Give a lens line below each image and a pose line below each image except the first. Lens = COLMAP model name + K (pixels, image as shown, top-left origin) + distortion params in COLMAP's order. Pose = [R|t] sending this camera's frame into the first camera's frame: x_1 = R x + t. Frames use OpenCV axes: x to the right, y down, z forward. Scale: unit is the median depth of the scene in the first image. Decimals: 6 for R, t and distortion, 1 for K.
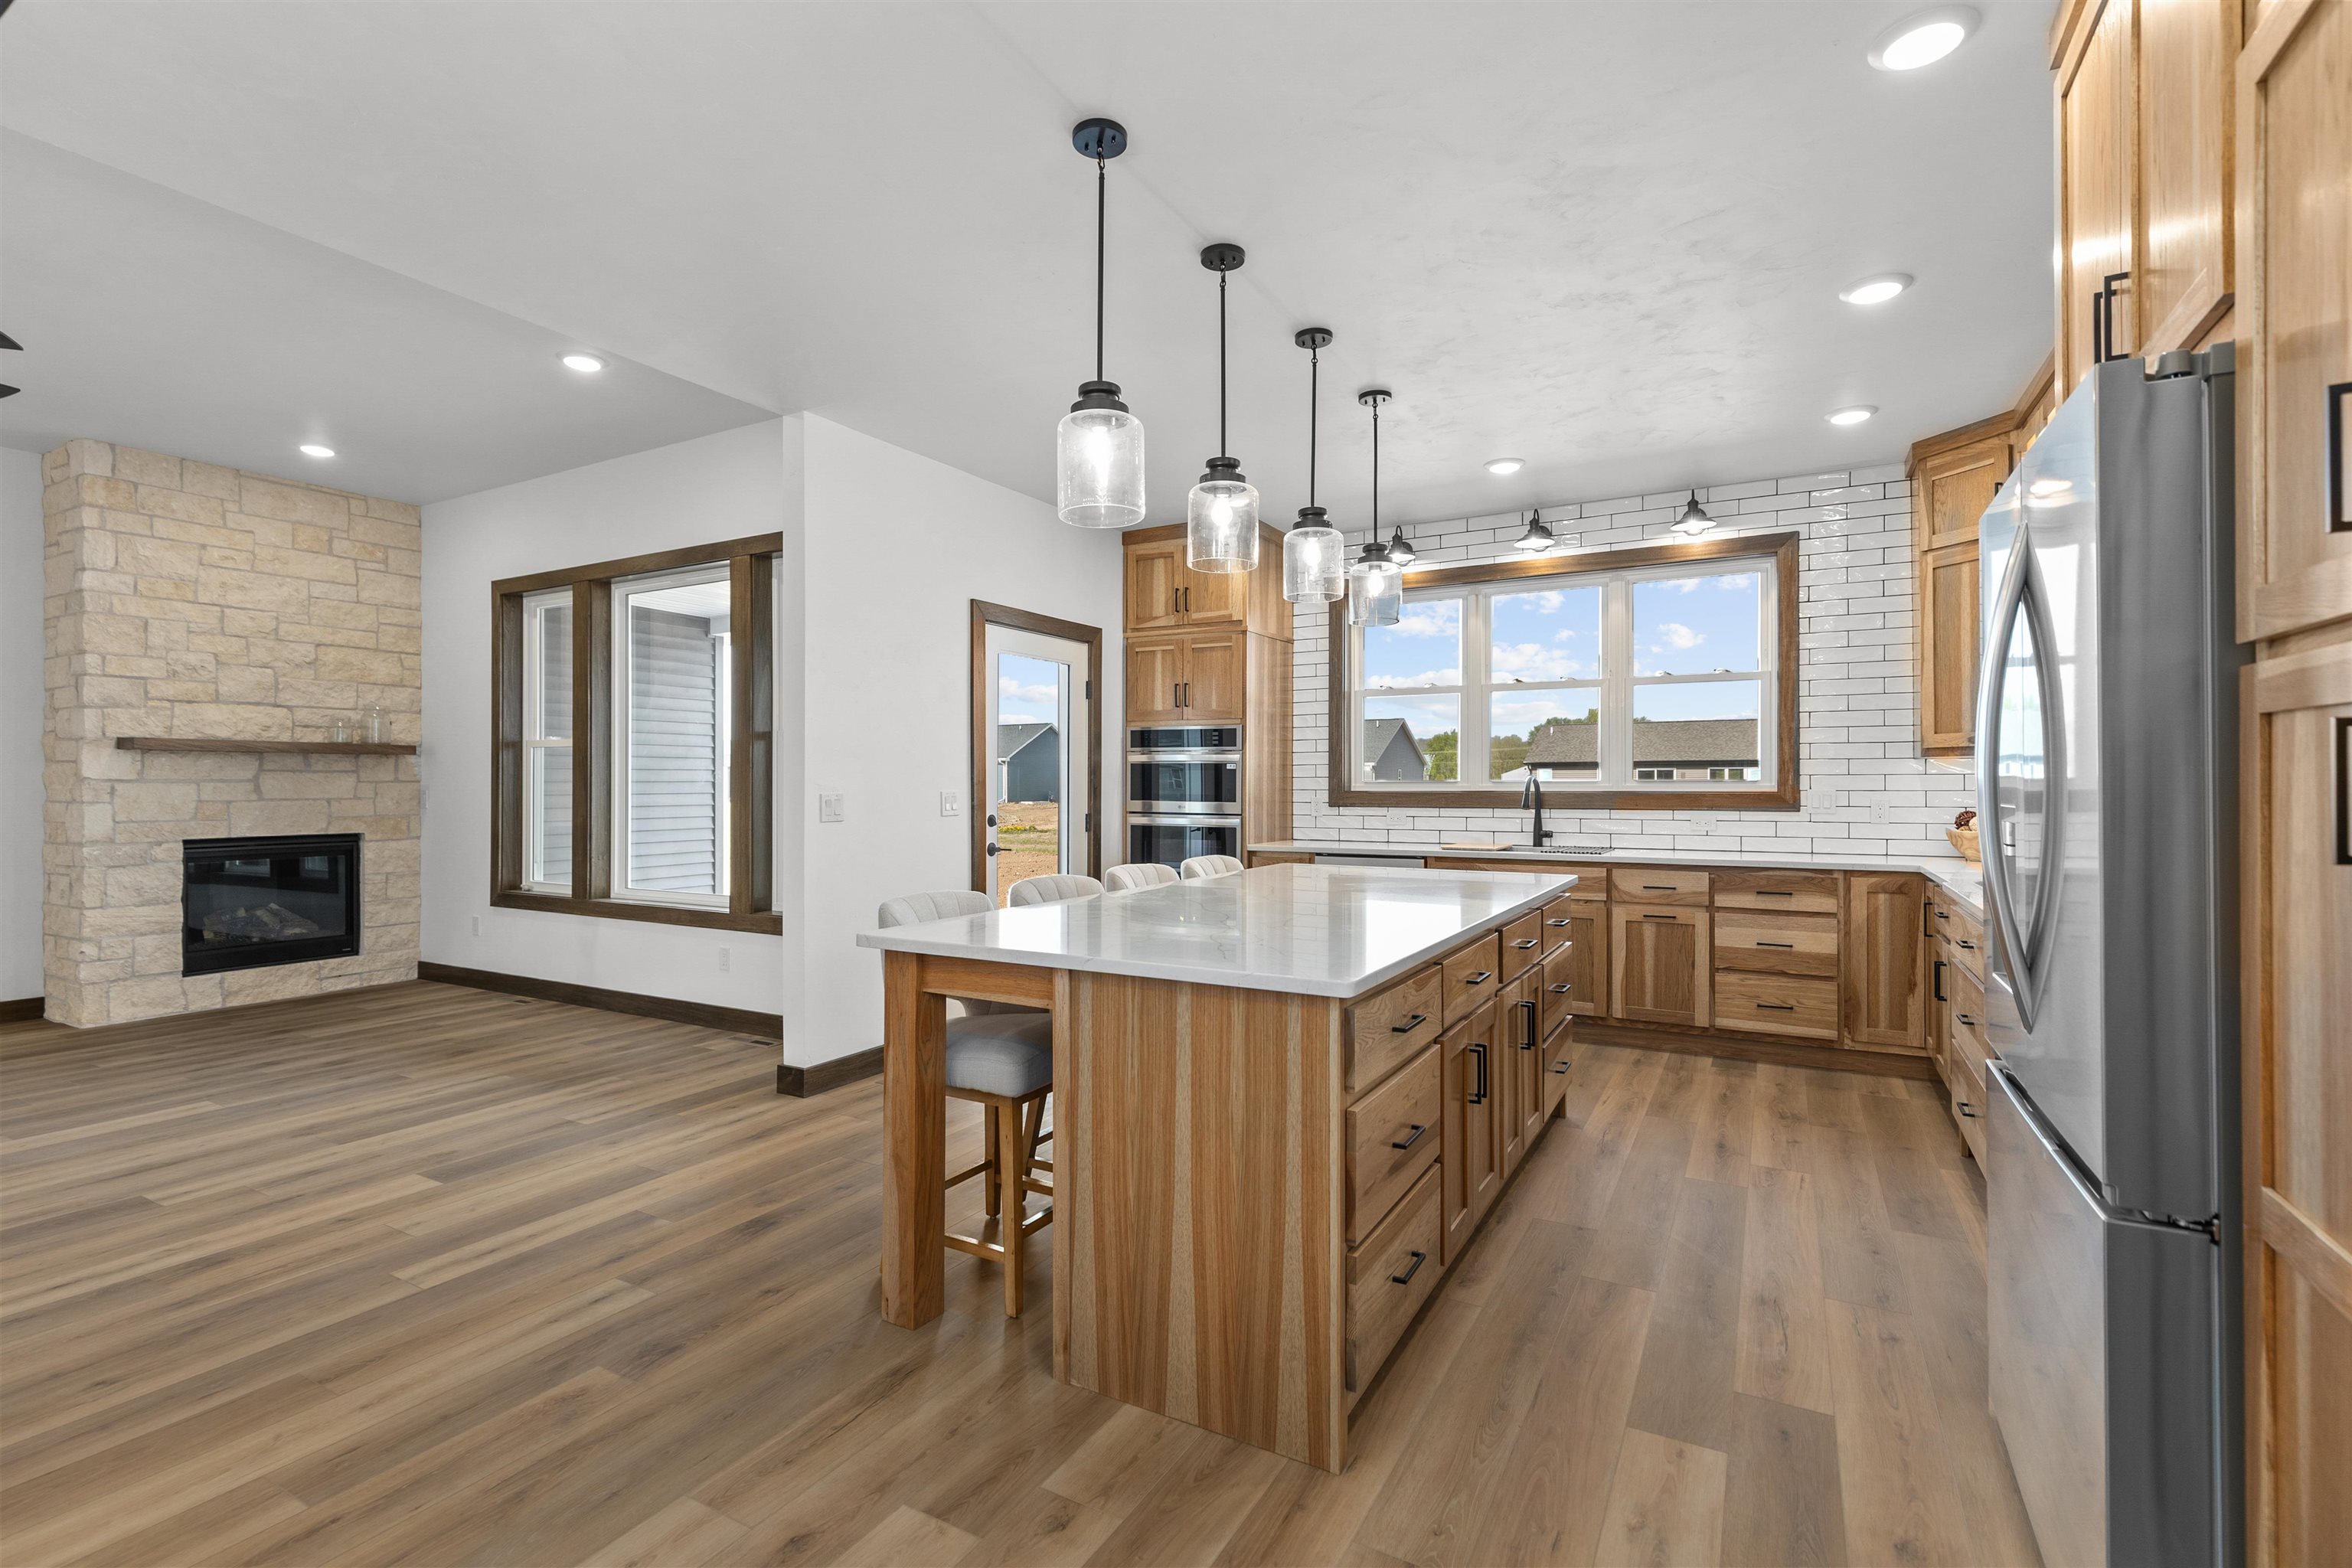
lens RADIAL K [[1069.1, 0, 1168.6], [0, 1069.1, 778.7], [0, 0, 1]] dist [0.008924, -0.002386]
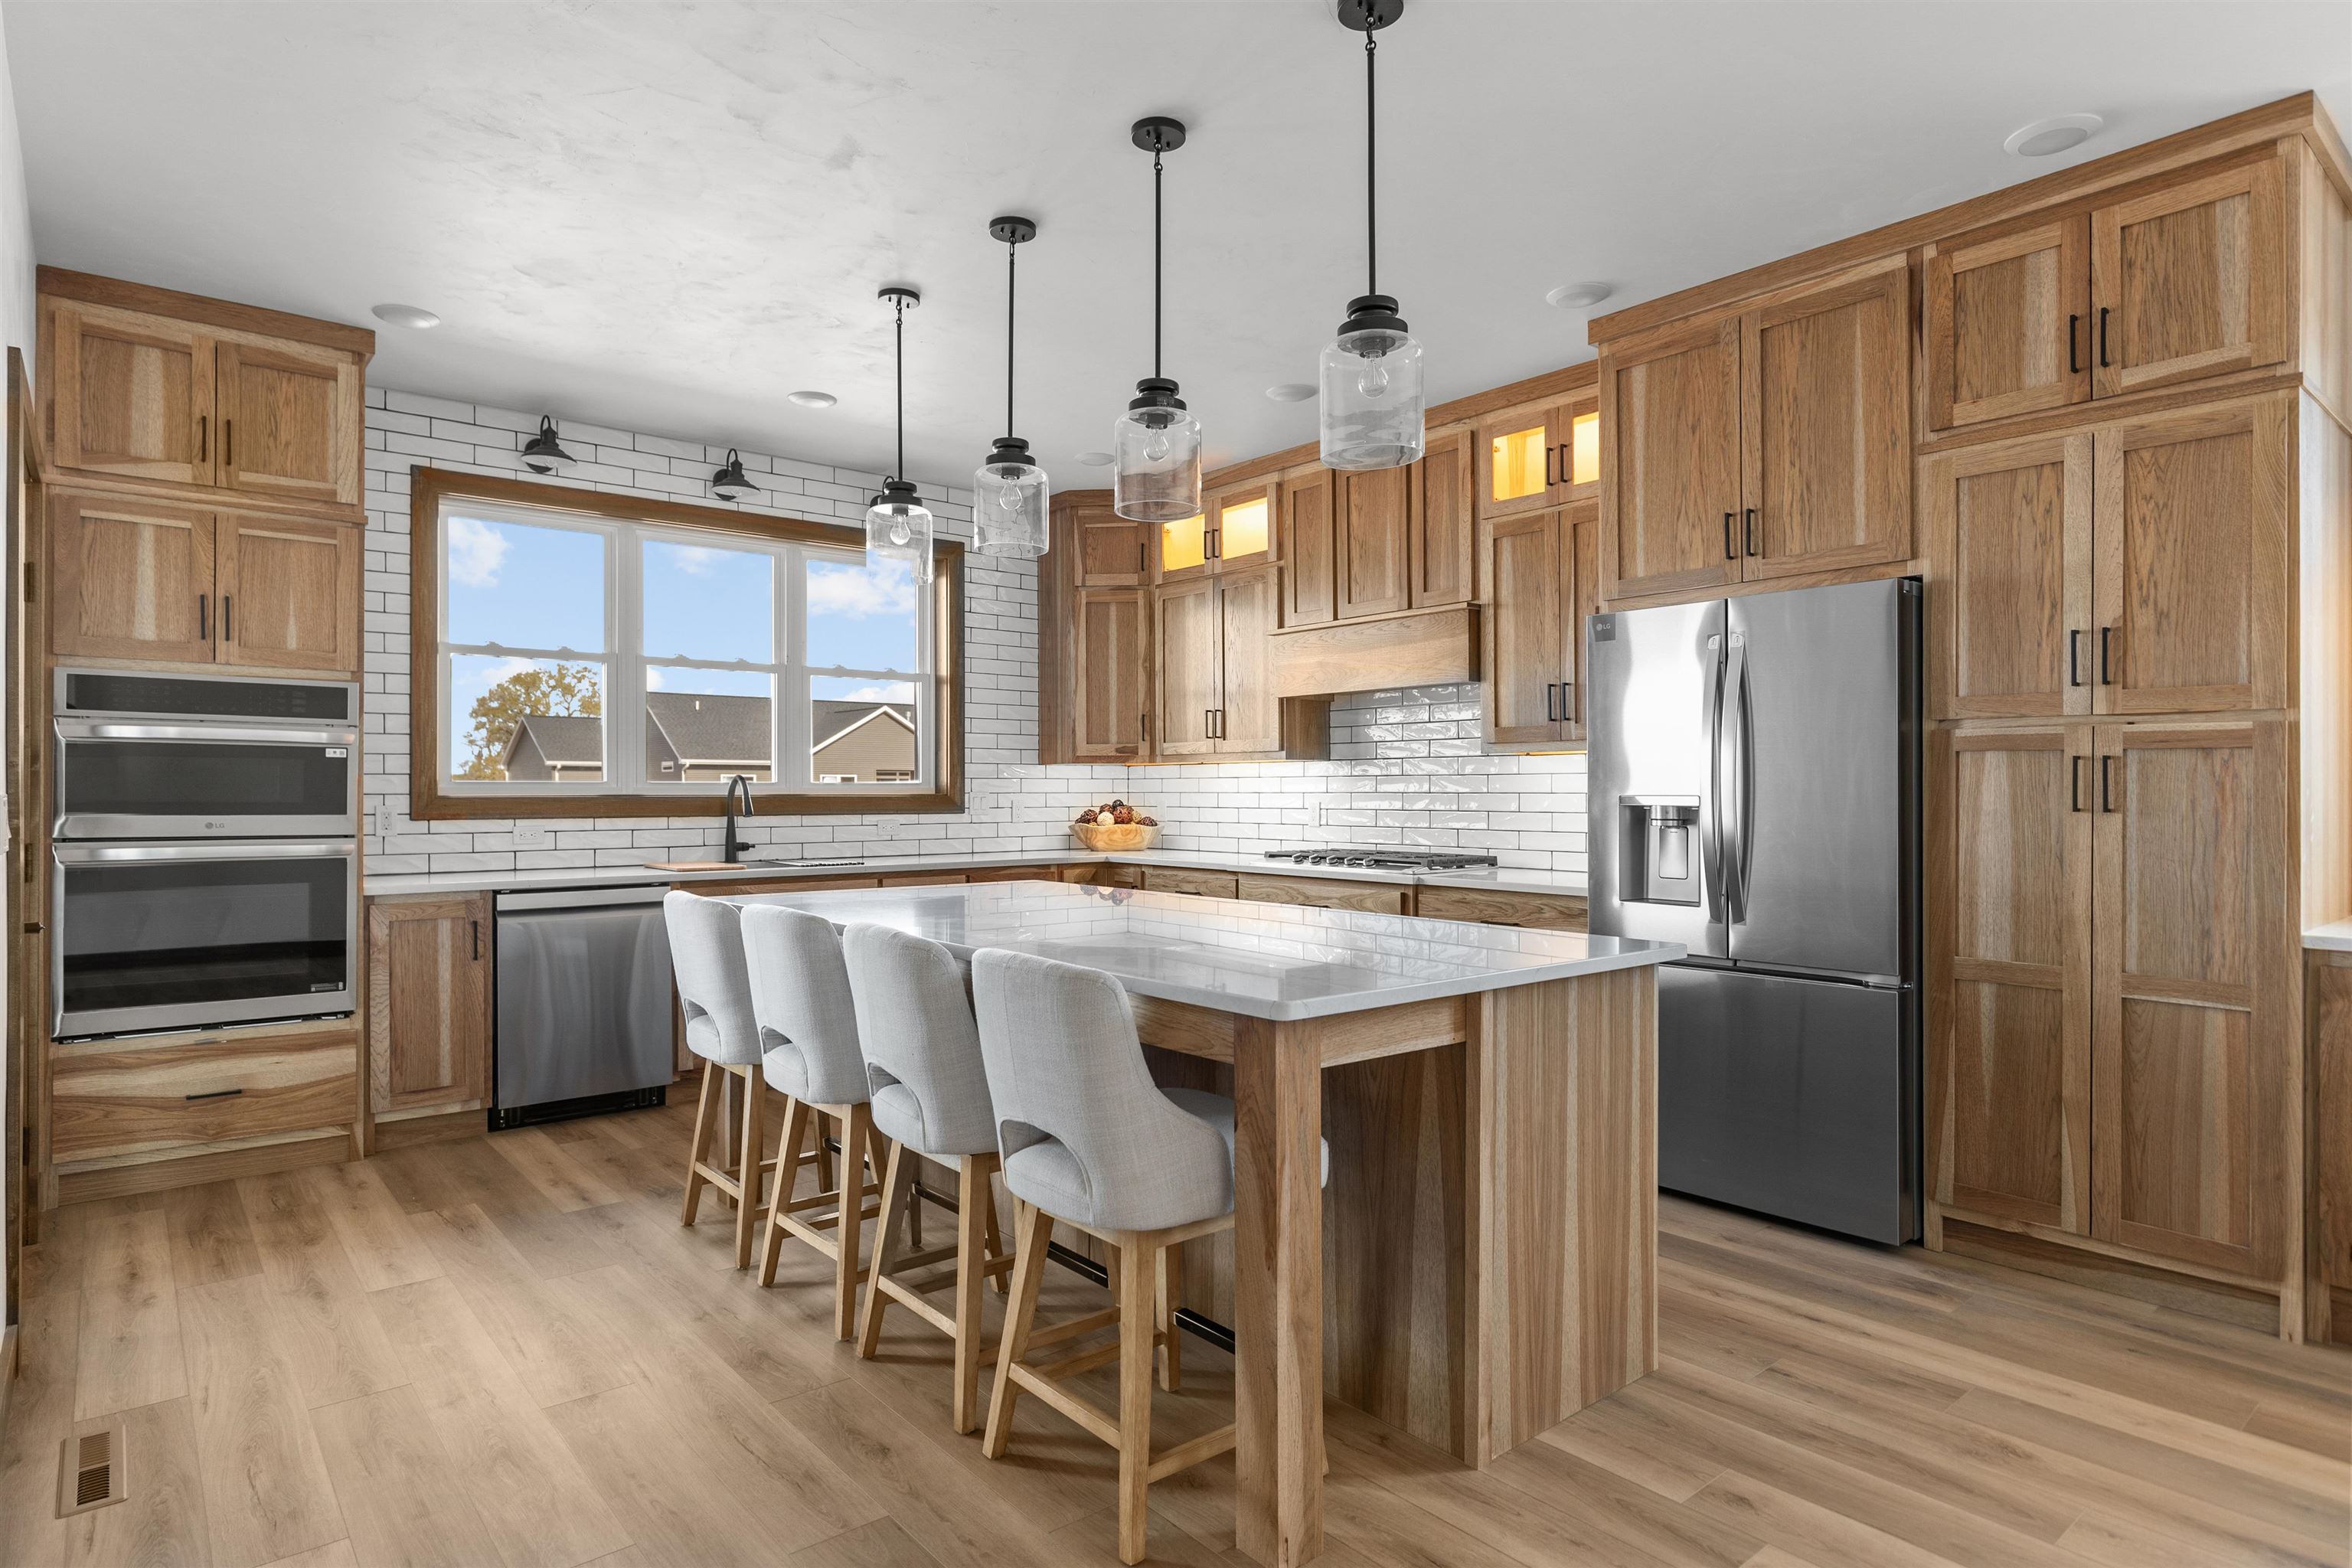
lens RADIAL K [[1283.5, 0, 1175.7], [0, 1283.5, 787.1], [0, 0, 1]] dist [0.001730, 0.001341]
pose [[0.346243, 0.004467, 0.938134, -0.520634], [-0.004979, 0.999983, -0.002924, 0.008007], [-0.938132, -0.003658, 0.346259, 0.392320]]
